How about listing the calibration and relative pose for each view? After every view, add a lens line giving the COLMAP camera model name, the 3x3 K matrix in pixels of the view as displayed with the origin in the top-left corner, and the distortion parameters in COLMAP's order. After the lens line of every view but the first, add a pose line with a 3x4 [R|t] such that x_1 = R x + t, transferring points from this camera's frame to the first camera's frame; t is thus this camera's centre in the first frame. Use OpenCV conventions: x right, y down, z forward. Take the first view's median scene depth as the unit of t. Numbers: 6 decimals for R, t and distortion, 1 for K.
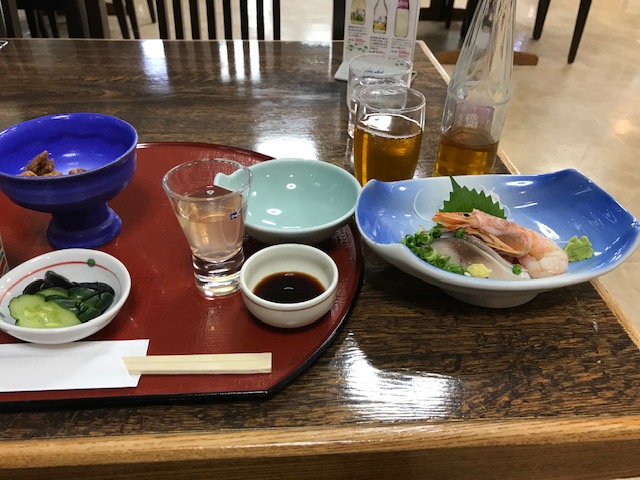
lens RADIAL K [[526.3, 0, 322.1], [0, 526.3, 238.0], [0, 0, 1]] dist [-0.004213, 0.017189]
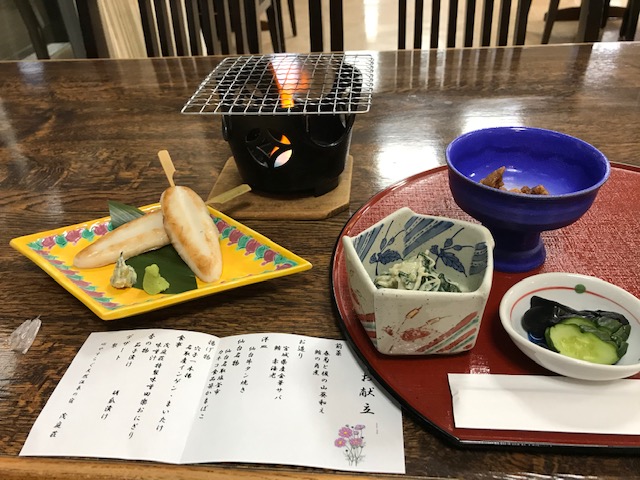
lens RADIAL K [[526.3, 0, 319.9], [0, 526.3, 239.3], [0, 0, 1]] dist [-0.004213, 0.017189]
pose [[0.981757, 0.027855, -0.188090, -0.158118], [-0.030561, 0.999467, -0.011499, -0.003365], [0.187669, 0.017037, 0.982084, 0.002639]]
